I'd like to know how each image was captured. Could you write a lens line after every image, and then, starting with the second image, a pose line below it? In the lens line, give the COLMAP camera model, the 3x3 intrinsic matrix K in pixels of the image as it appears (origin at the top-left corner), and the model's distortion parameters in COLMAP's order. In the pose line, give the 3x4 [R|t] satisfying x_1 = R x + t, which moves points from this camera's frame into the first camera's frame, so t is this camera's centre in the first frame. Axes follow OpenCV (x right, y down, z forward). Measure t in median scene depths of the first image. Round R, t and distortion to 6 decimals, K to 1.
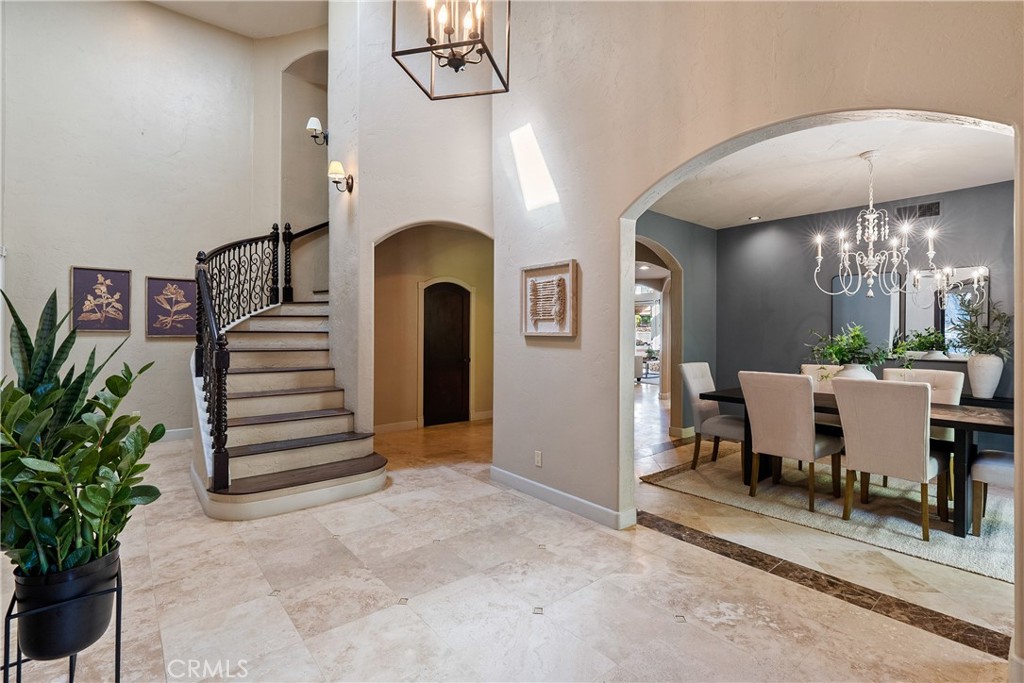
lens RADIAL K [[467.9, 0, 517.1], [0, 467.9, 334.2], [0, 0, 1]] dist [-0.000836, -0.000182]
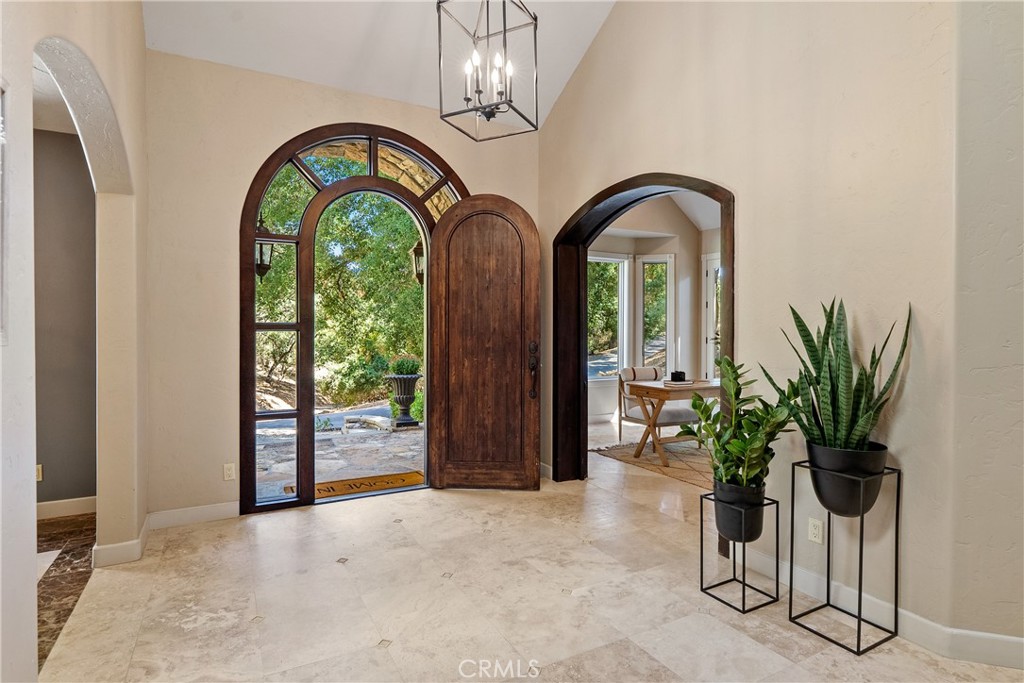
lens RADIAL K [[555.1, 0, 514.5], [0, 555.1, 341.3], [0, 0, 1]] dist [0.000510, 0.000071]
pose [[-0.979308, -0.007461, 0.202237, -0.422271], [-0.003889, 0.999829, 0.018051, -0.005091], [-0.202337, 0.016891, -0.979170, 2.046925]]
